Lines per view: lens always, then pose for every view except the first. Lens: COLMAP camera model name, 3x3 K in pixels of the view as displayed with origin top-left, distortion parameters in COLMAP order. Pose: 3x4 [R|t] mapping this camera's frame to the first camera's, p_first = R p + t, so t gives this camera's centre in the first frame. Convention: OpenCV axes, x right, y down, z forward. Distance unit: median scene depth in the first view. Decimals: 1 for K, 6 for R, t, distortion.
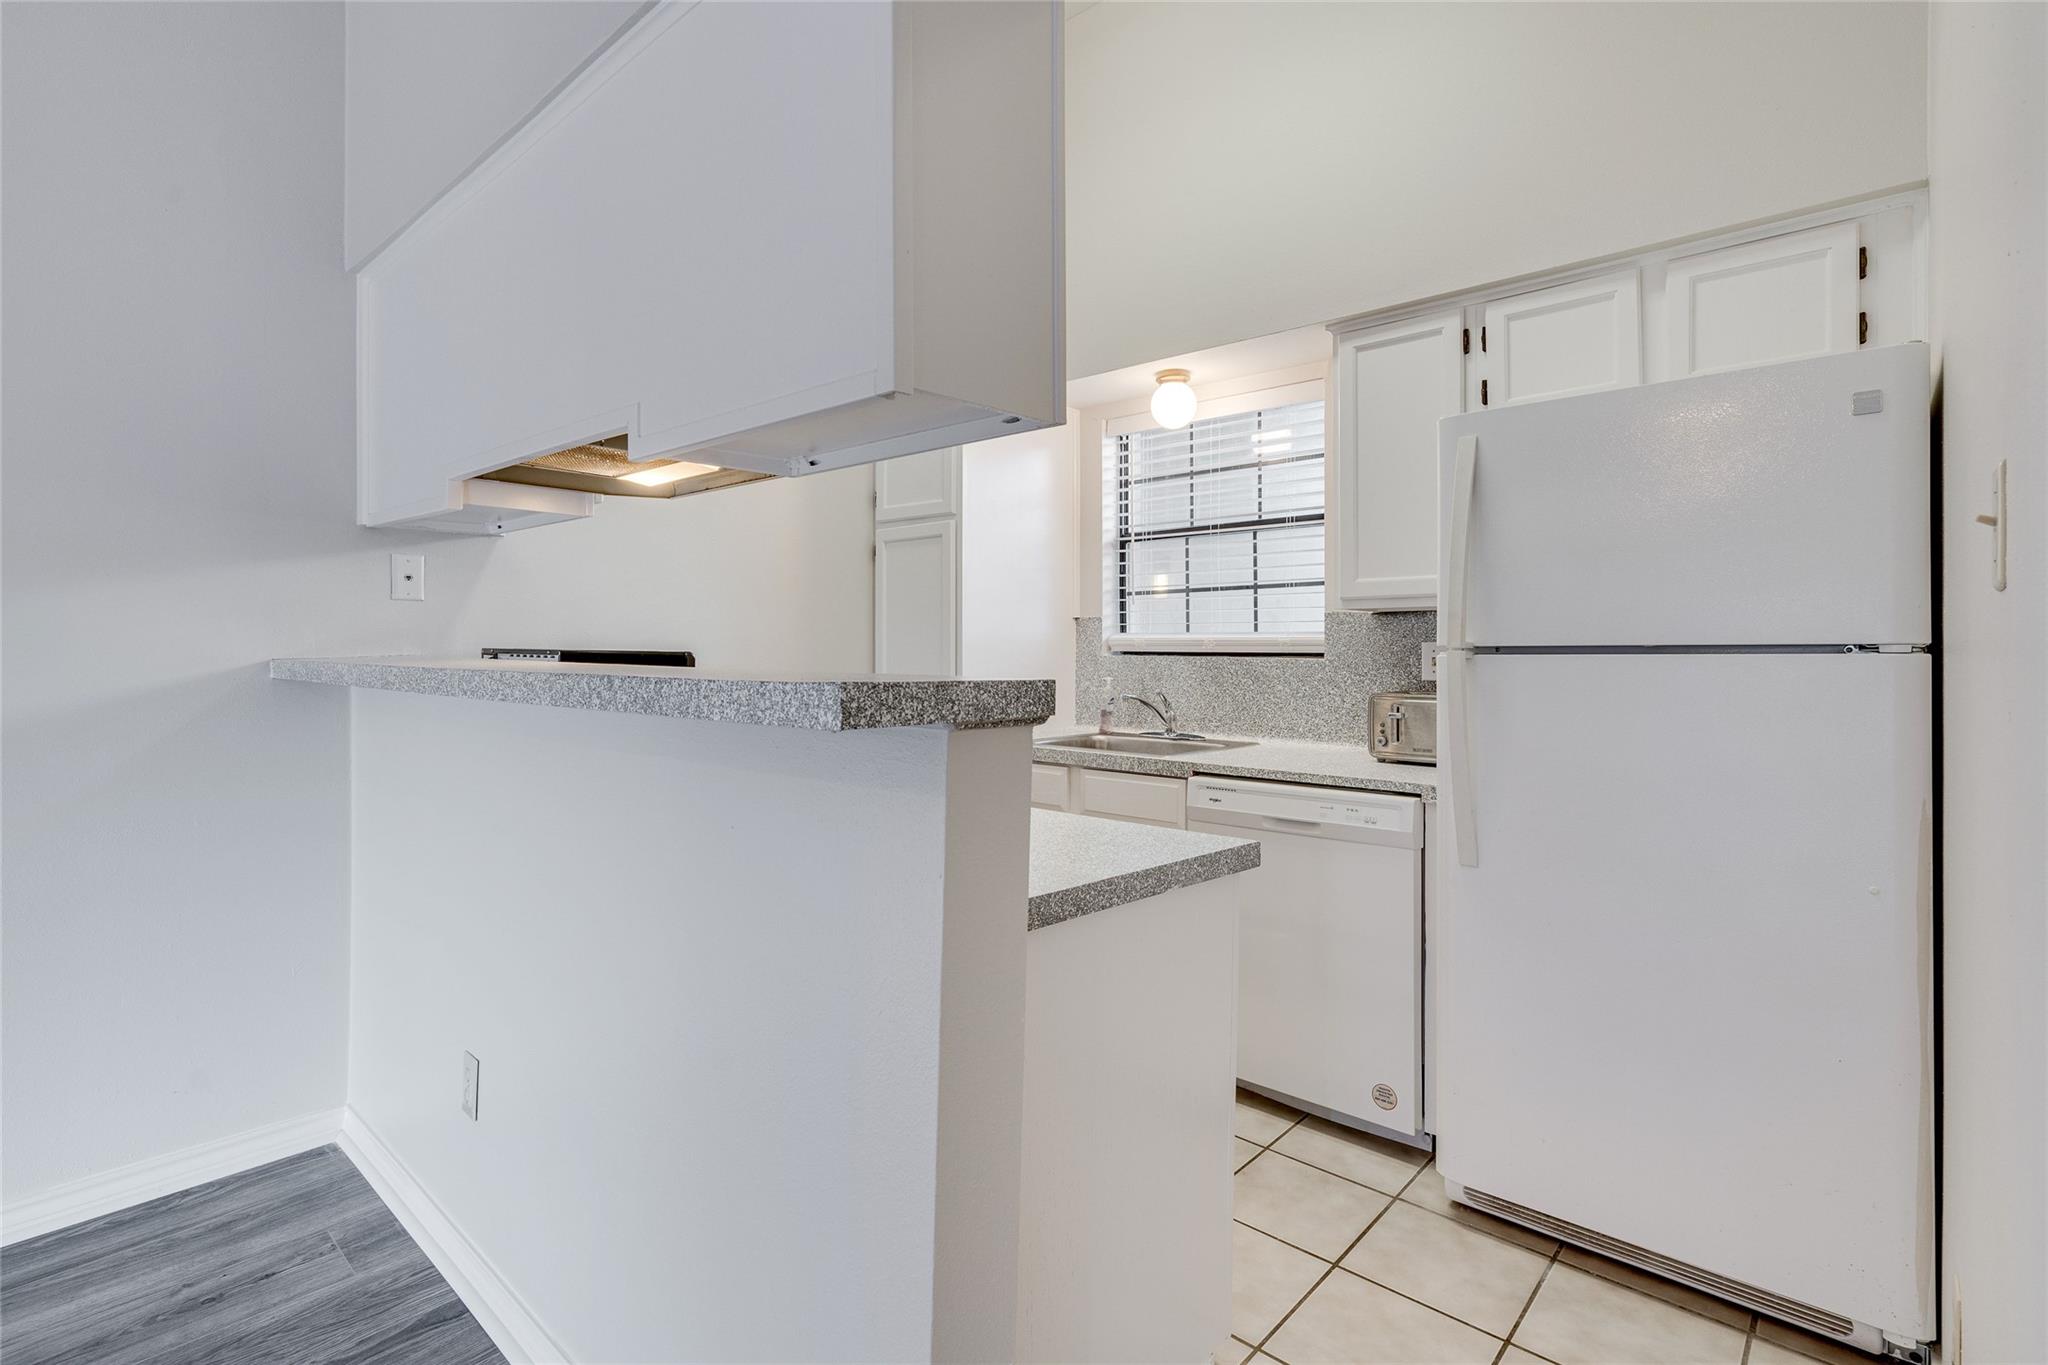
lens RADIAL K [[969.4, 0, 1011.2], [0, 969.4, 647.8], [0, 0, 1]] dist [-0.000657, 0.000292]
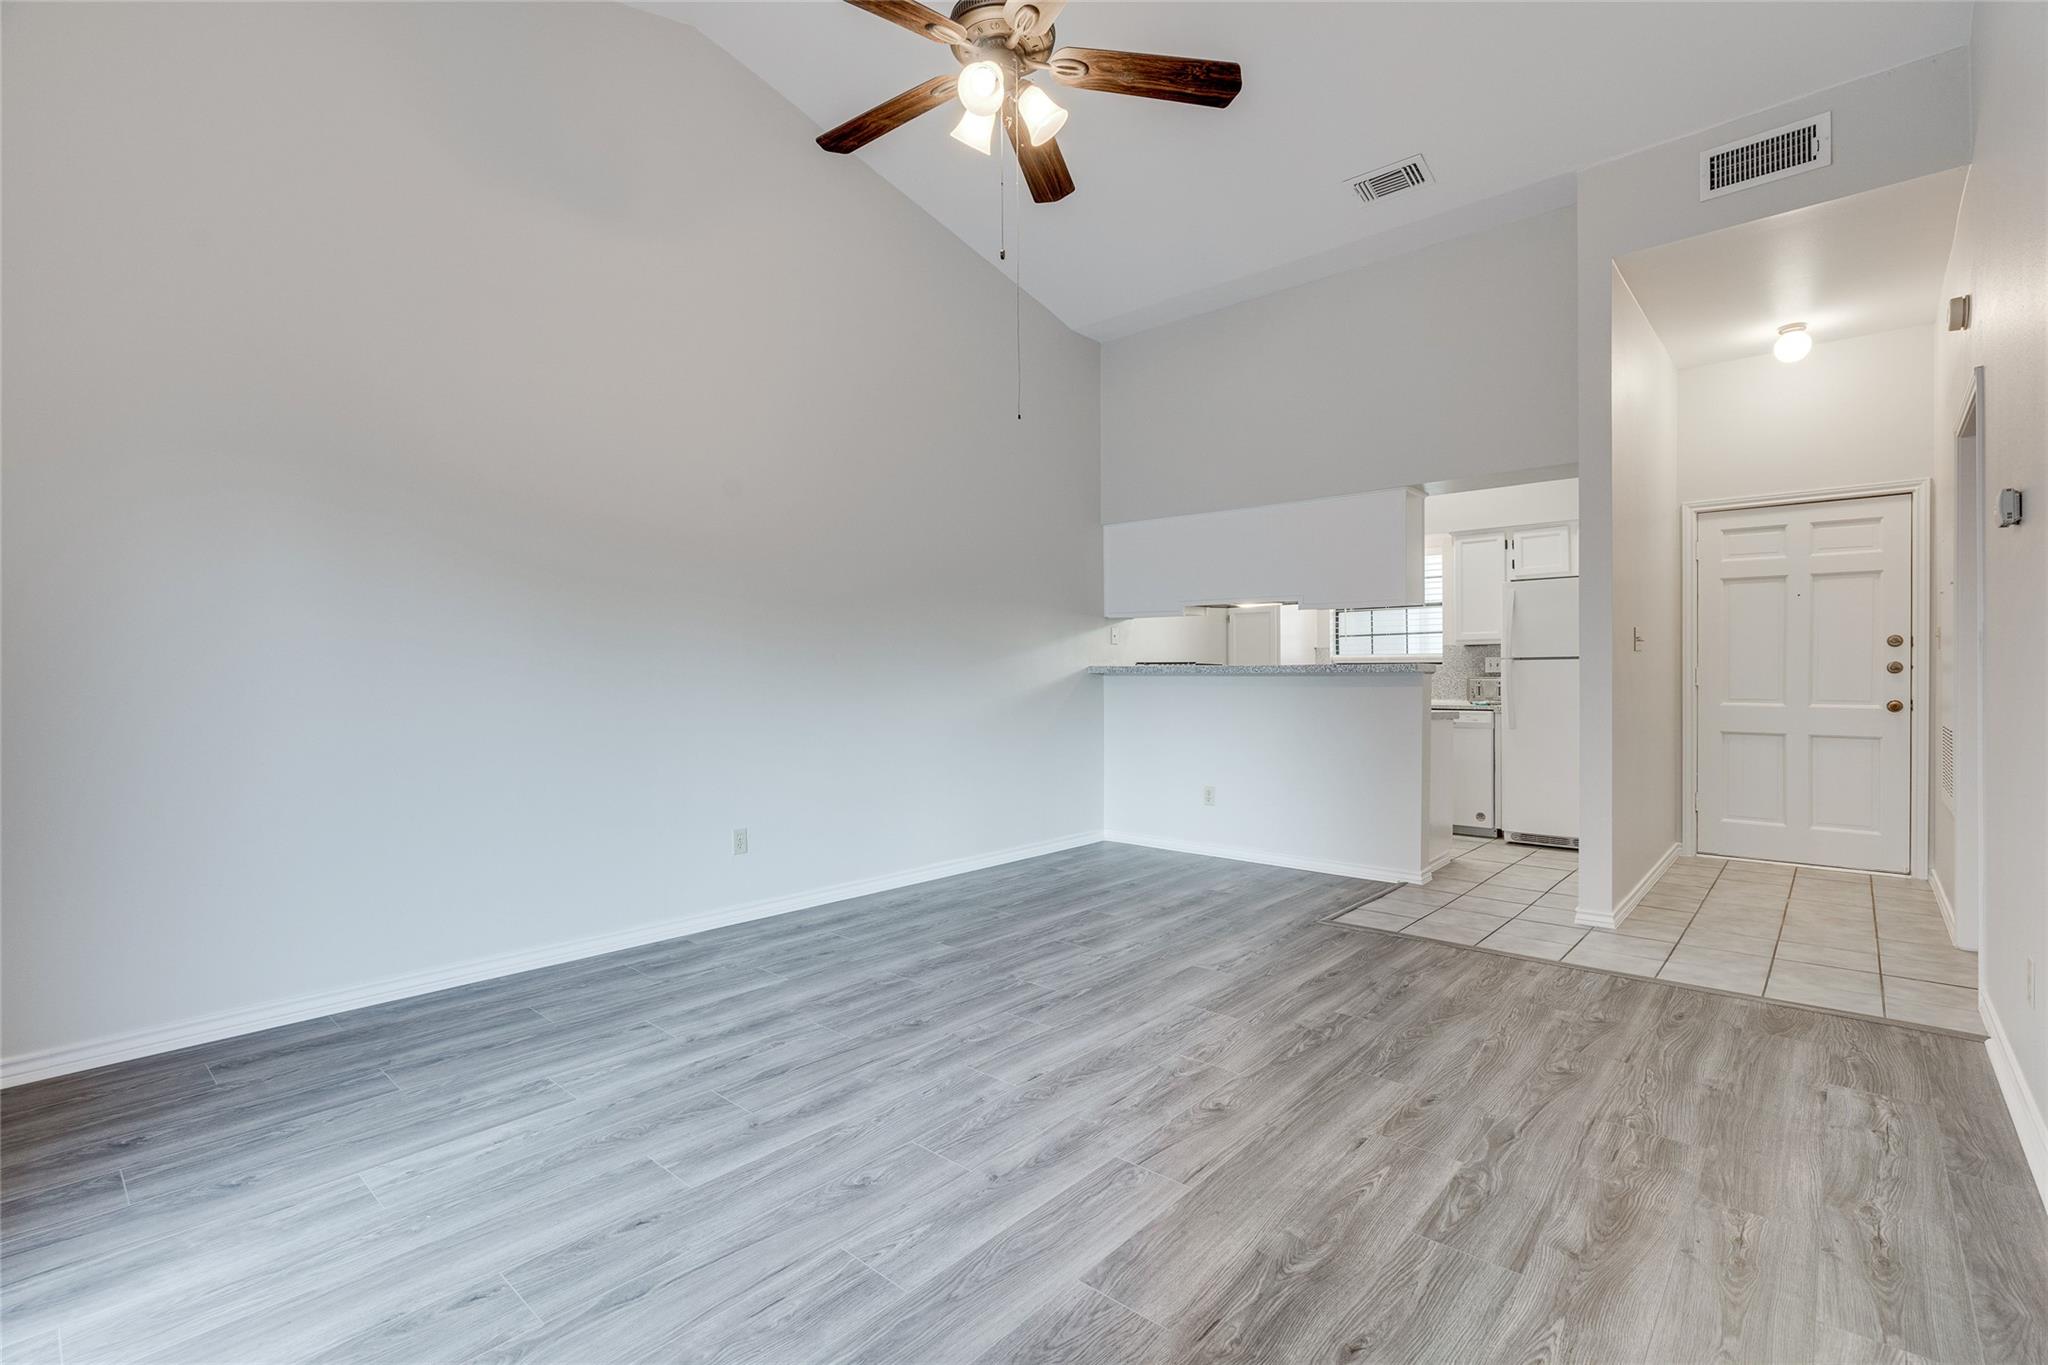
lens RADIAL K [[925.4, 0, 1029.2], [0, 925.4, 679.0], [0, 0, 1]] dist [-0.005281, 0.001026]
pose [[0.999862, -0.007209, 0.014963, -0.666757], [0.007068, 0.999930, 0.009471, 0.016666], [-0.015030, -0.009364, 0.999843, -1.152092]]
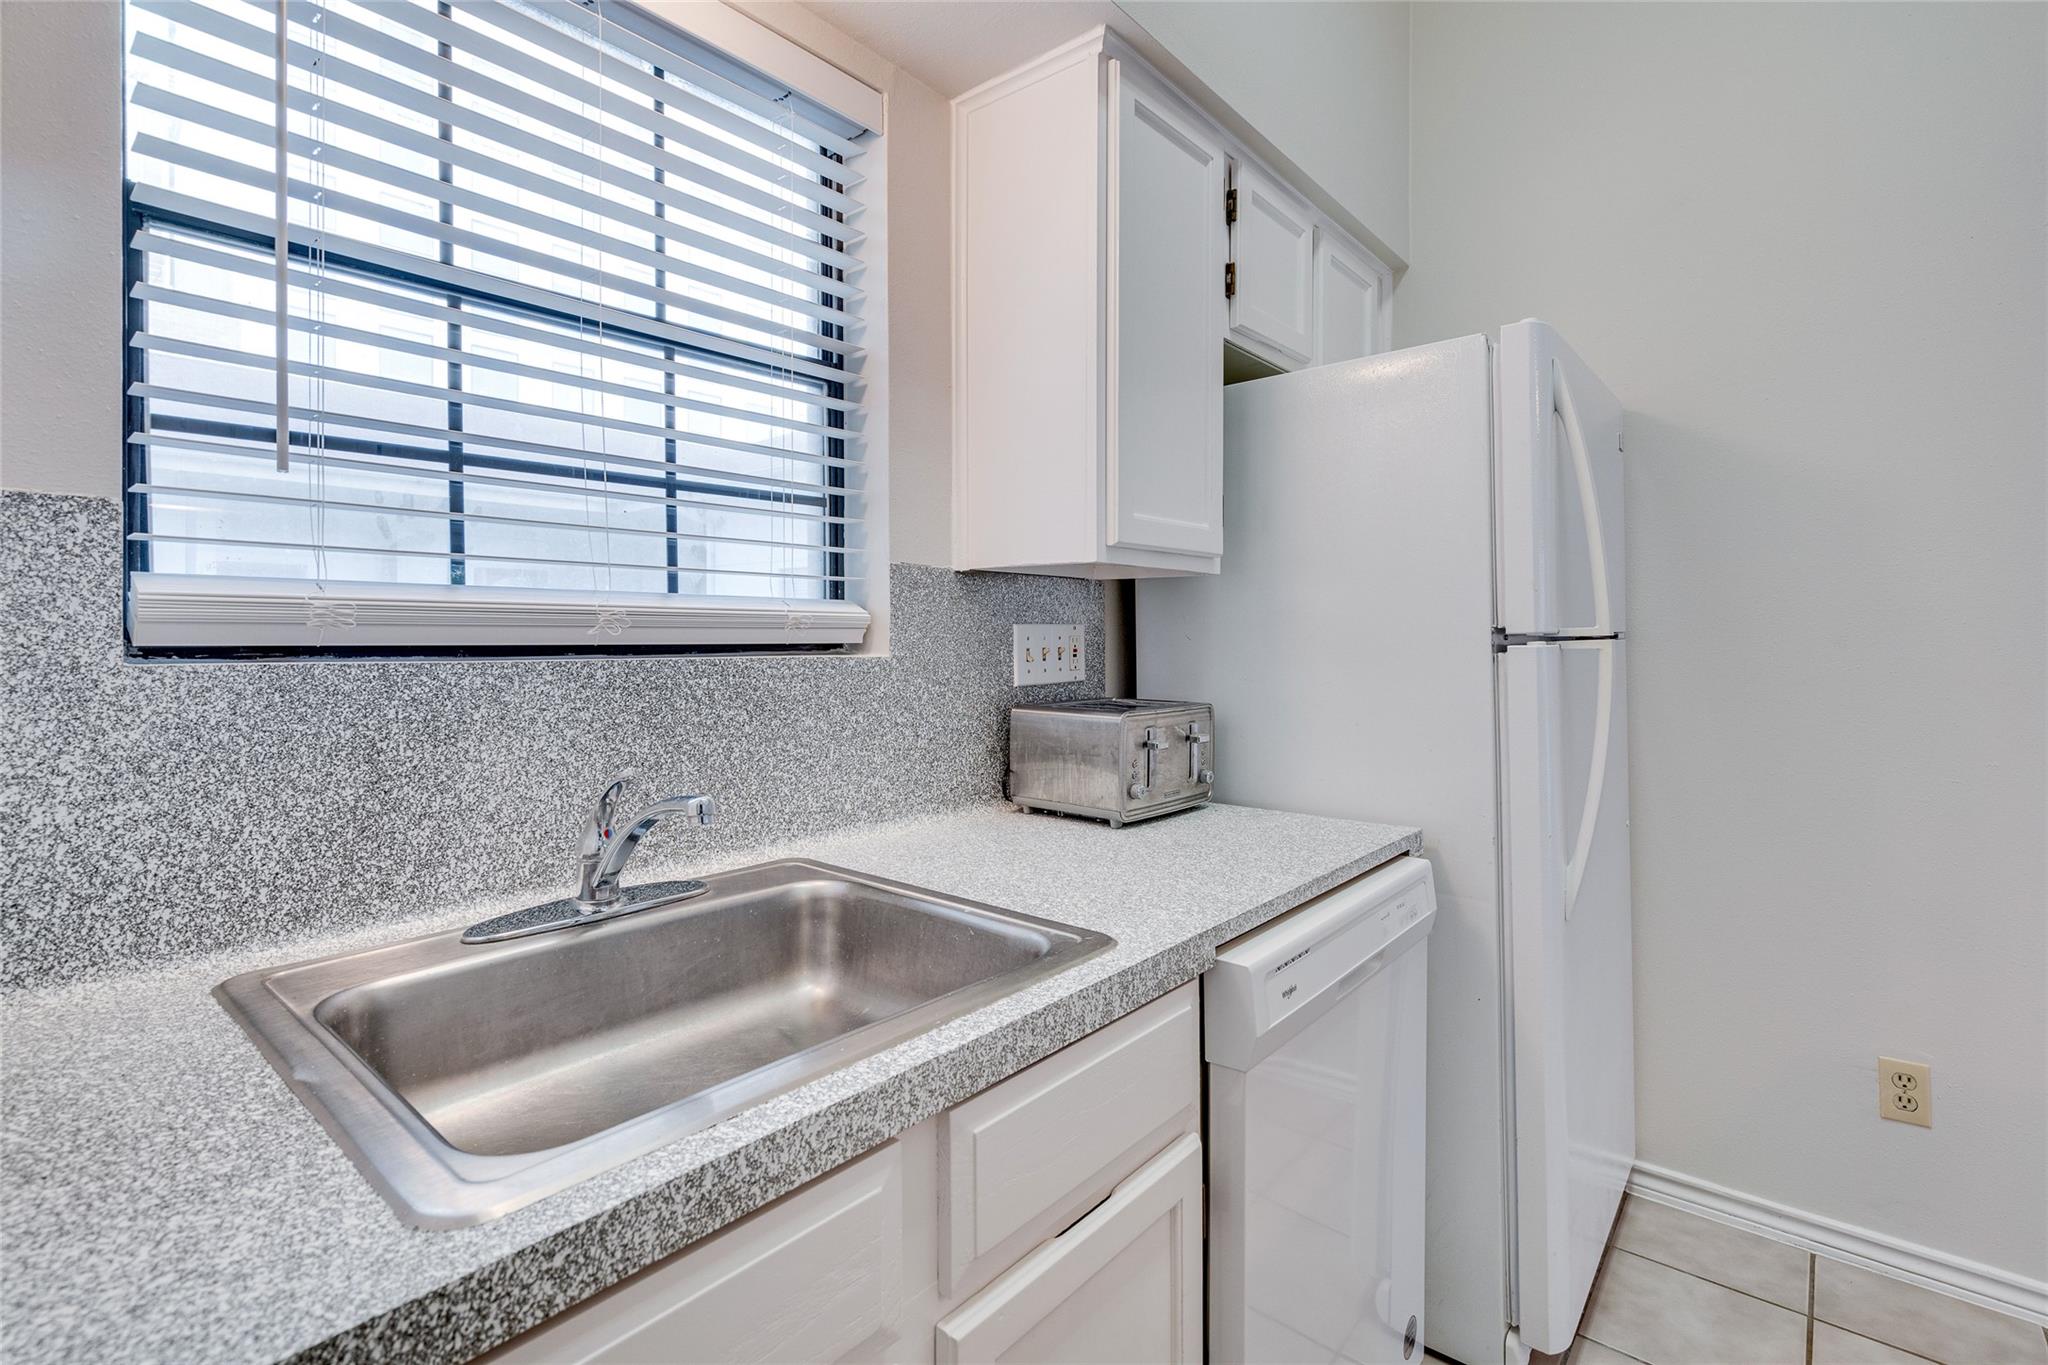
lens RADIAL K [[956.8, 0, 1036.6], [0, 956.8, 635.1], [0, 0, 1]] dist [-0.009546, -0.000112]
pose [[-0.054764, -0.004563, 0.998489, -0.158383], [-0.005529, 0.999976, 0.004266, -0.001377], [-0.998484, -0.005287, -0.054788, 0.874481]]
